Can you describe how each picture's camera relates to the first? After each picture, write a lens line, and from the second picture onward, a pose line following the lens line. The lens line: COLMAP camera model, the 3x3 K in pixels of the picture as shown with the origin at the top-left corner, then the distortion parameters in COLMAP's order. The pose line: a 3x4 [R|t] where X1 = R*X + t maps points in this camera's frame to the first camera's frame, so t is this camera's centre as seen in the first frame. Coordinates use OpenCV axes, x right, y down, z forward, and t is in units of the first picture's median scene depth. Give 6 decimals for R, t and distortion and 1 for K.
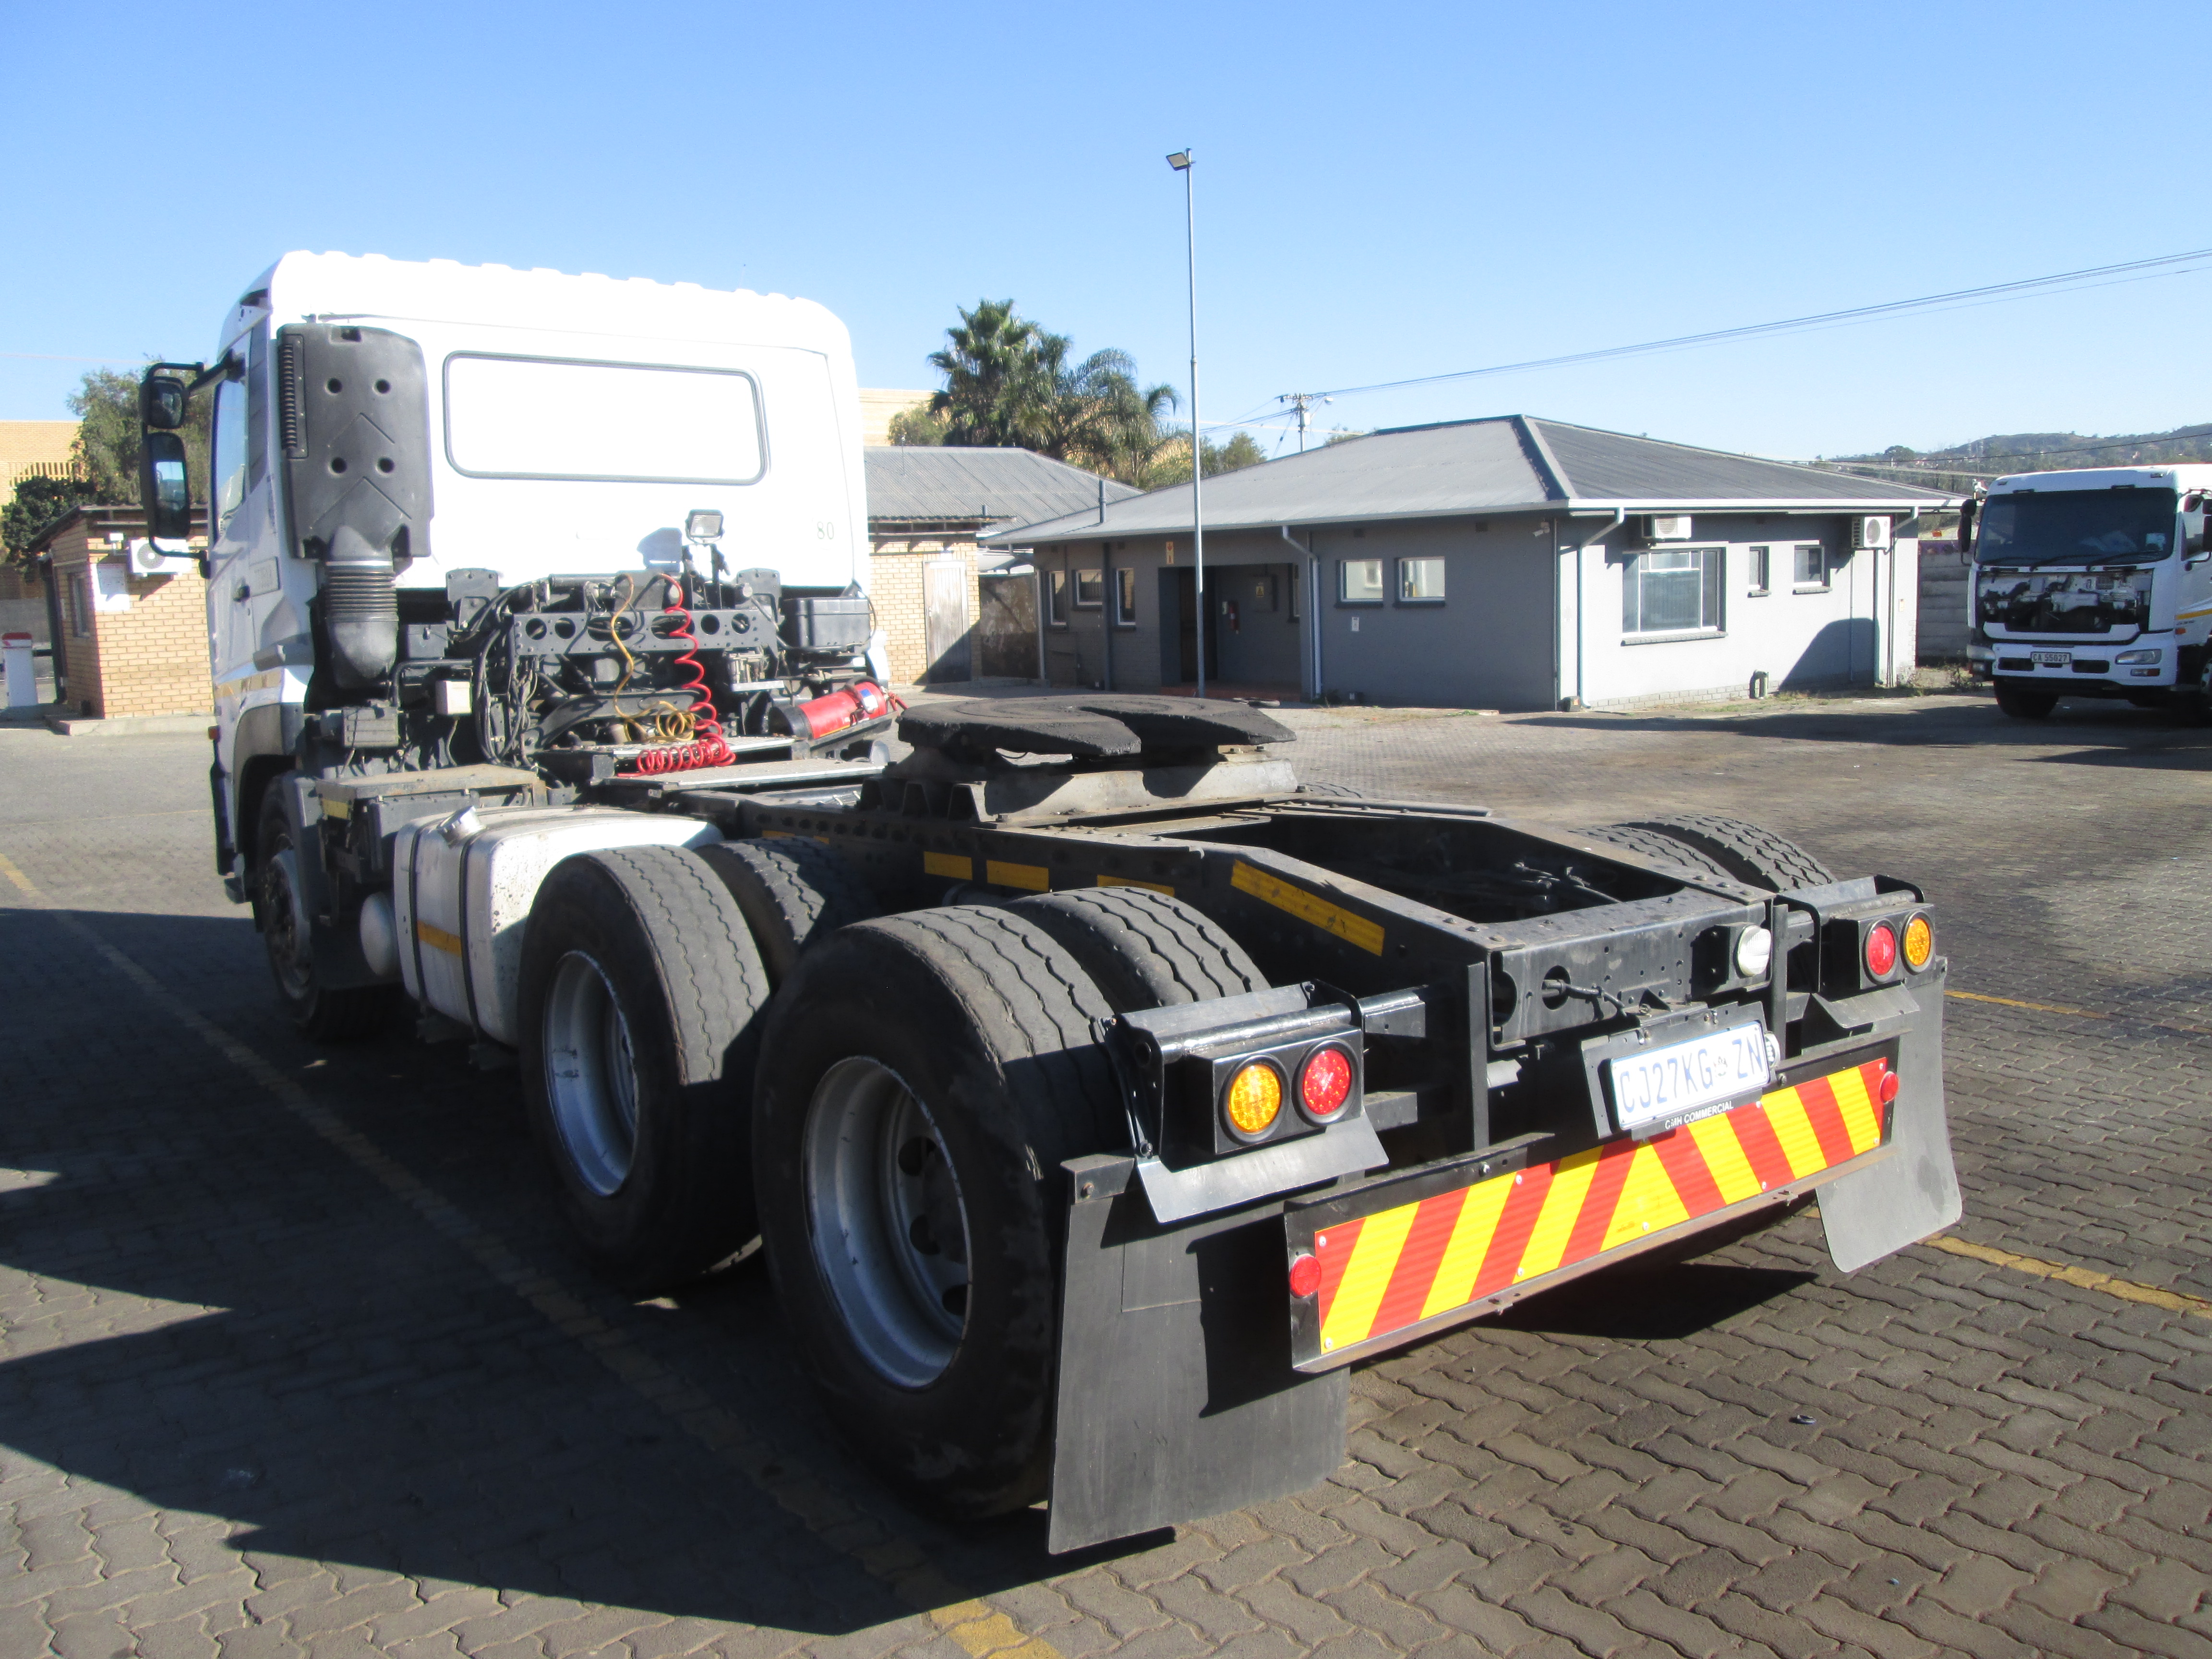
lens RADIAL K [[1863.7, 0, 1124.4], [0, 1863.7, 829.9], [0, 0, 1]] dist [-0.135709, 0.134088]
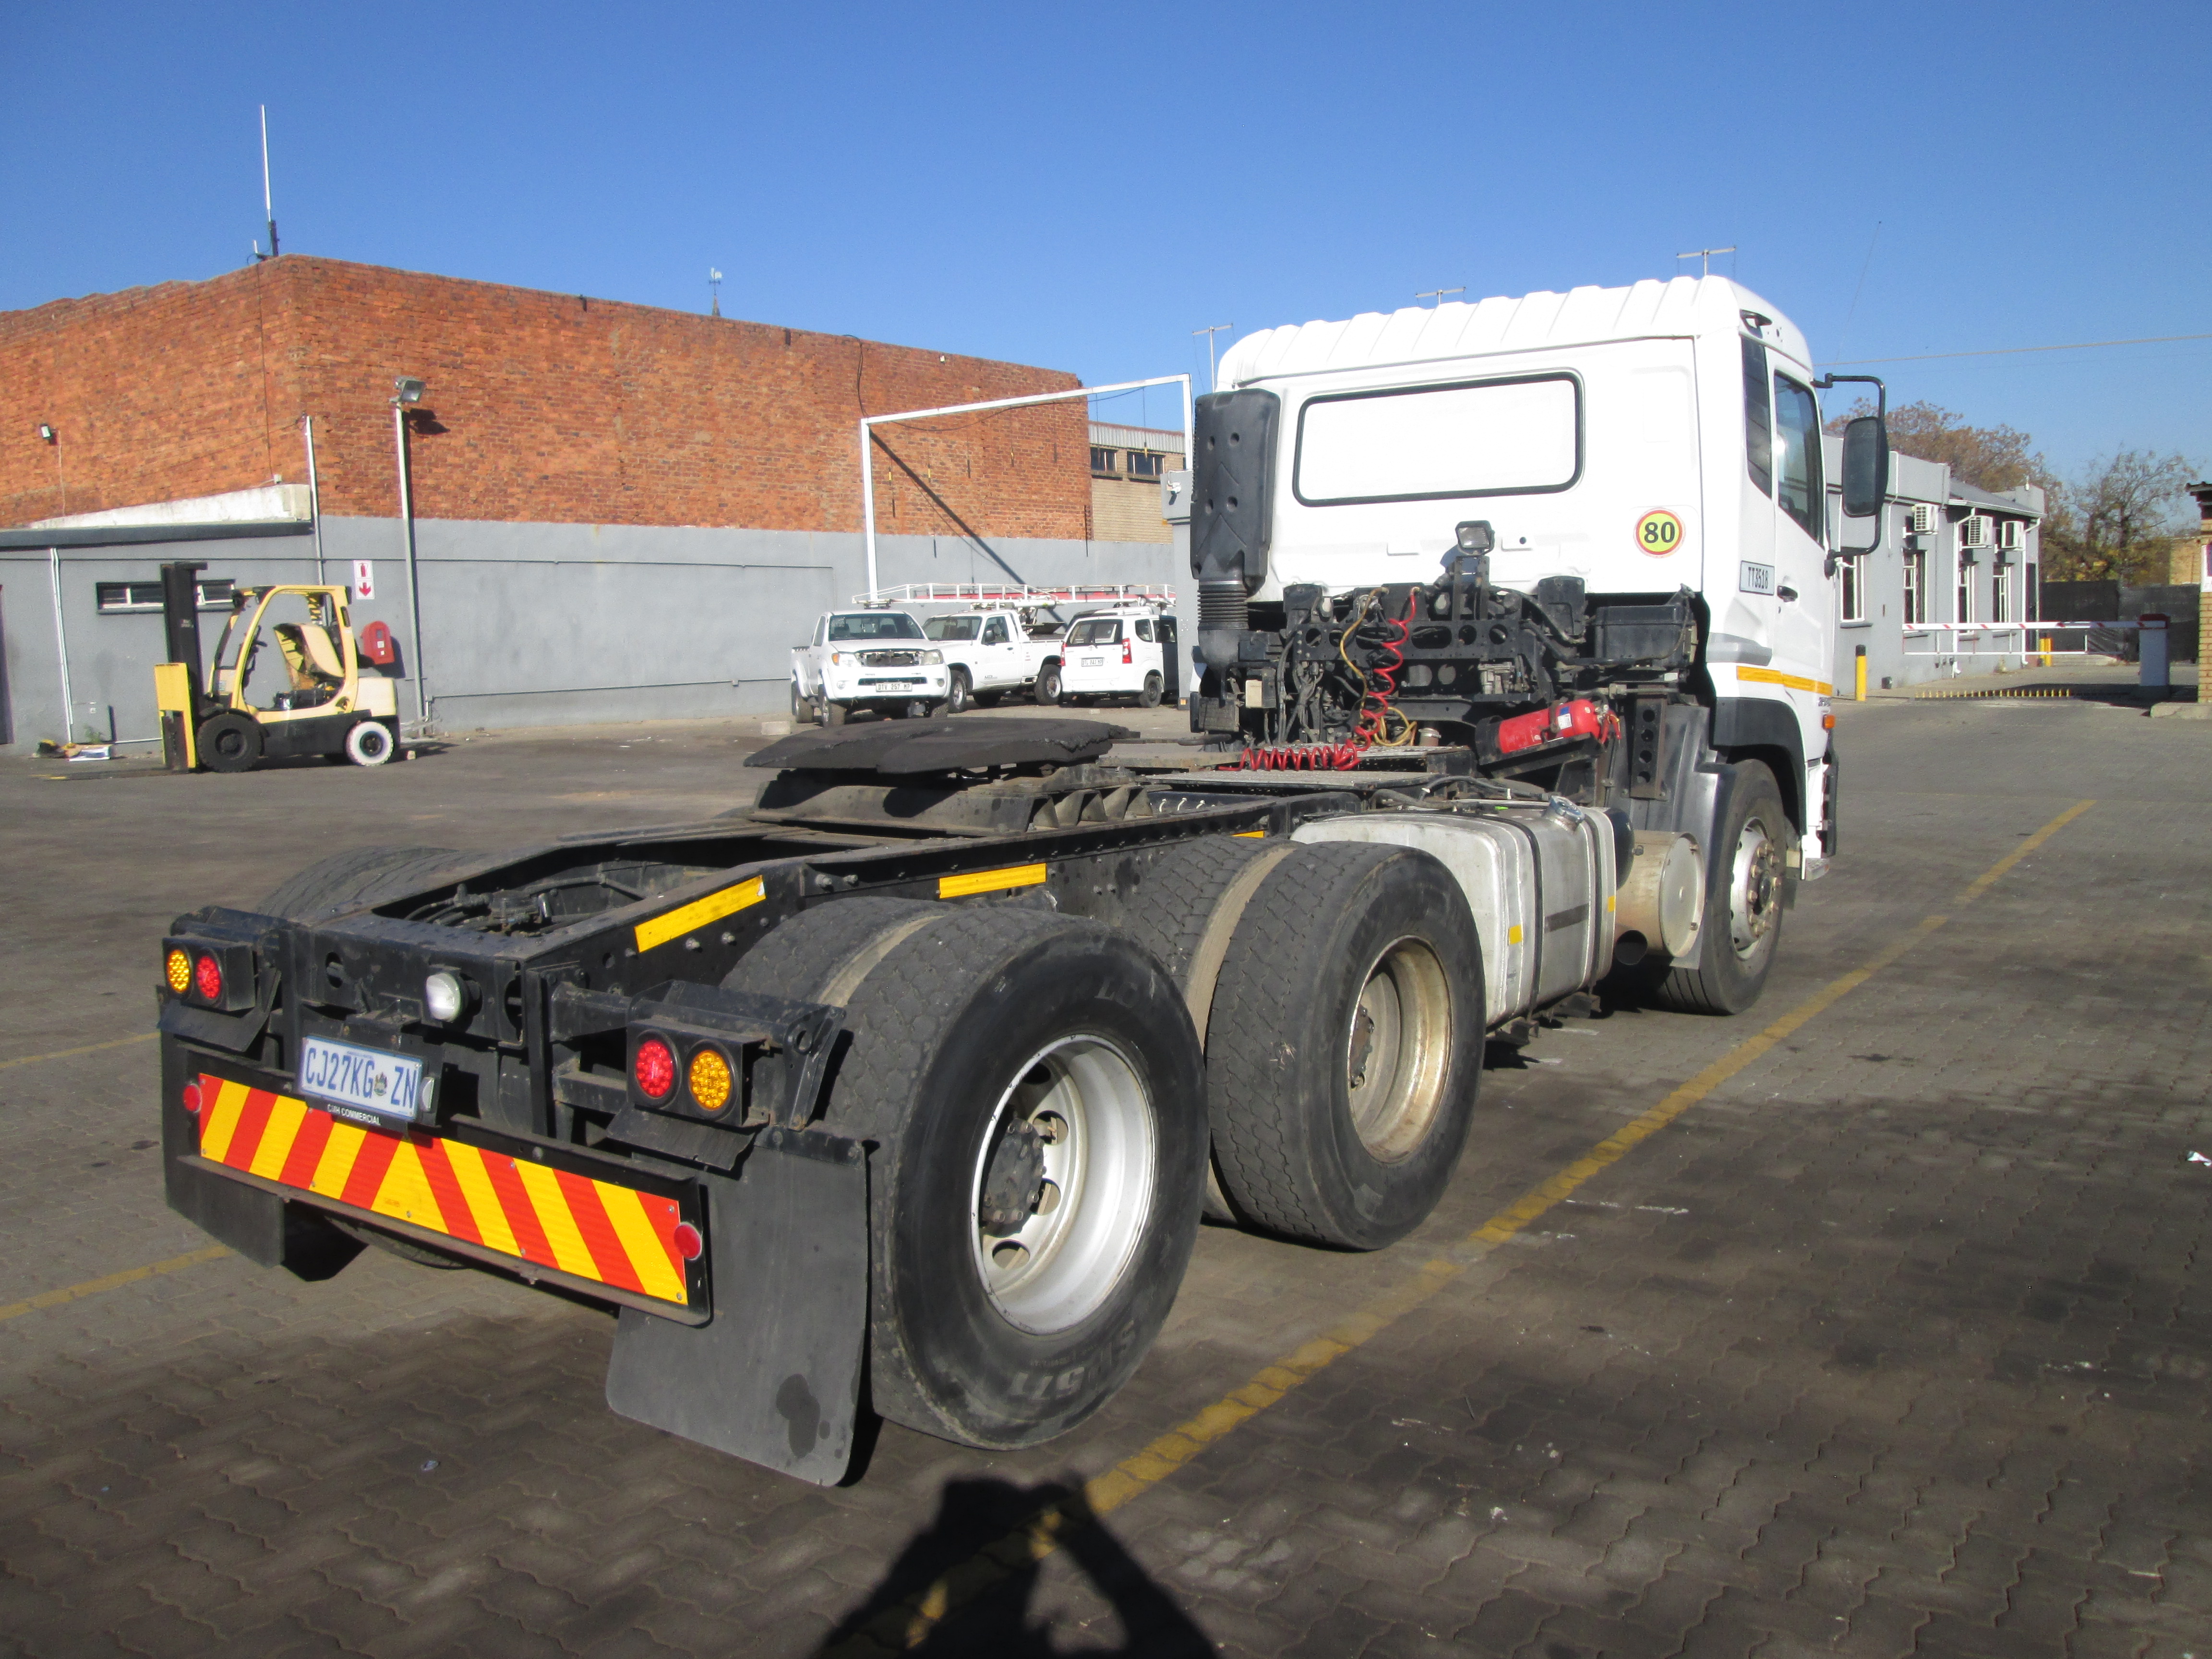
lens RADIAL K [[1863.7, 0, 1124.4], [0, 1863.7, 829.9], [0, 0, 1]] dist [-0.135709, 0.134088]
pose [[0.270261, 0.112324, -0.956212, 0.764223], [-0.095262, 0.991418, 0.089534, -0.083719], [0.958063, 0.066893, 0.278642, 0.579569]]
